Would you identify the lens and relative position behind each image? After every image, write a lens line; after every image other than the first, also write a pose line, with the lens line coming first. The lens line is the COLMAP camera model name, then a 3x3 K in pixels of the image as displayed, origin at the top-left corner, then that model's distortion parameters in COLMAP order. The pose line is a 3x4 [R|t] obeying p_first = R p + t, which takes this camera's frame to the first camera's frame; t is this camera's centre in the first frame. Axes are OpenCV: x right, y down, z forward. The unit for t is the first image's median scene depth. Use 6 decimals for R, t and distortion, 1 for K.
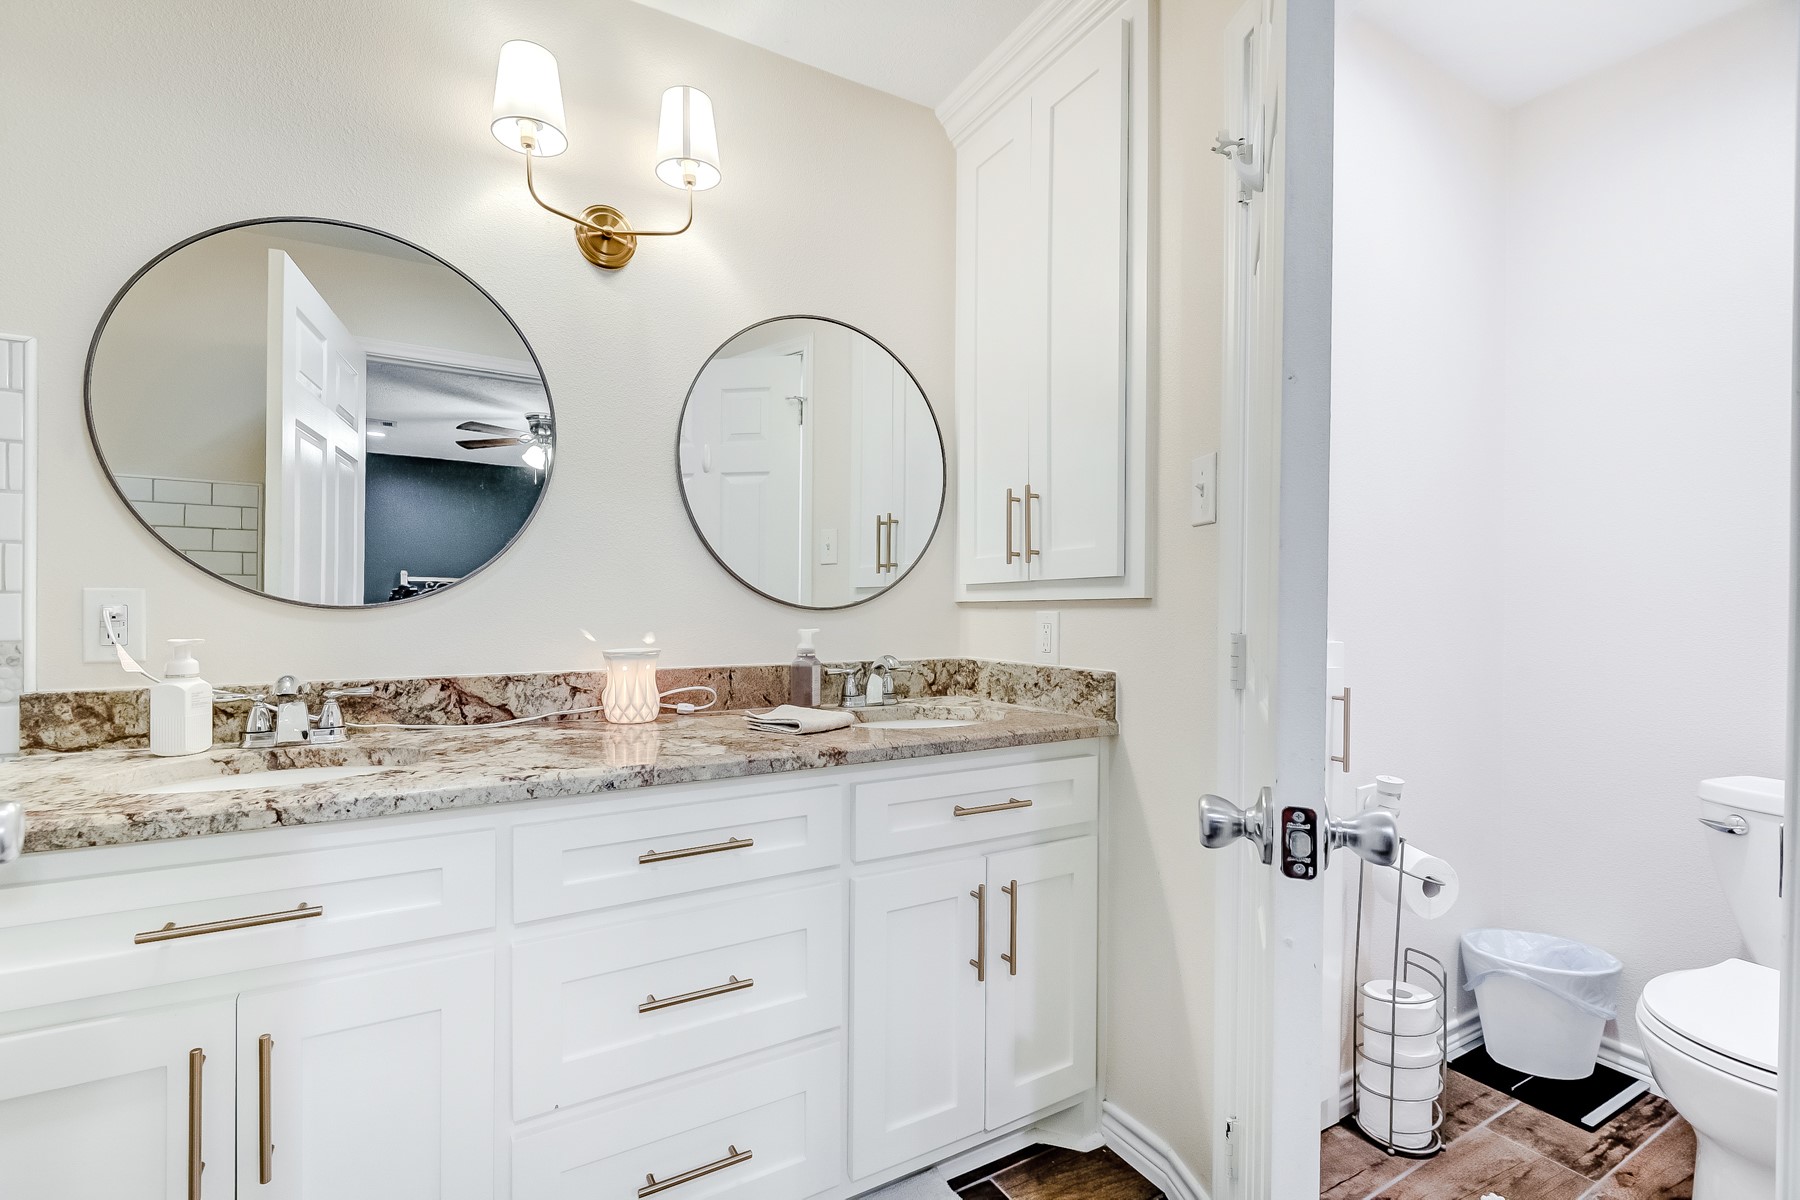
lens RADIAL K [[808.4, 0, 904.9], [0, 808.4, 611.4], [0, 0, 1]] dist [0.006471, -0.005469]
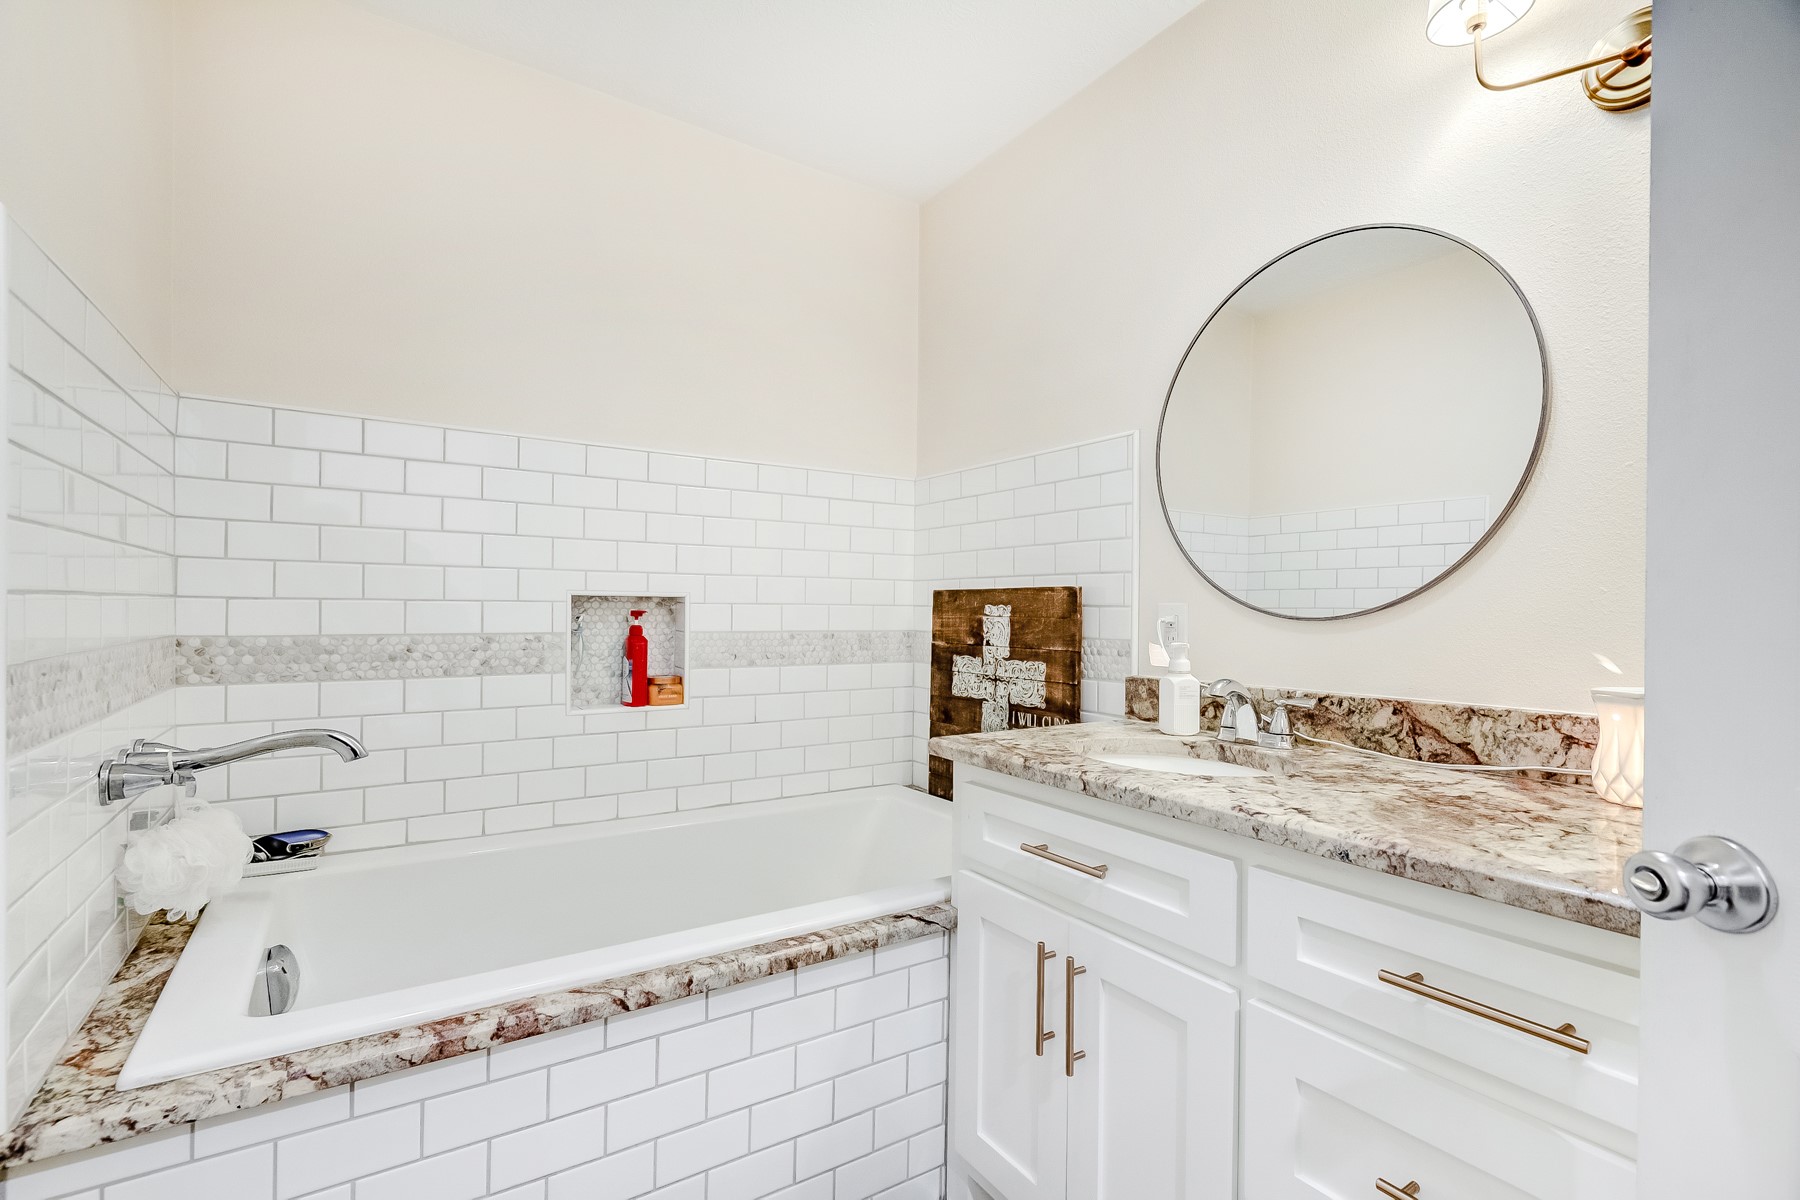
lens RADIAL K [[808.4, 0, 897.2], [0, 808.4, 597.5], [0, 0, 1]] dist [0.006471, -0.005469]
pose [[0.058973, -0.020845, -0.998042, 0.280973], [-0.018854, 0.999580, -0.021991, 0.000336], [0.998082, 0.020114, 0.058555, 0.412817]]
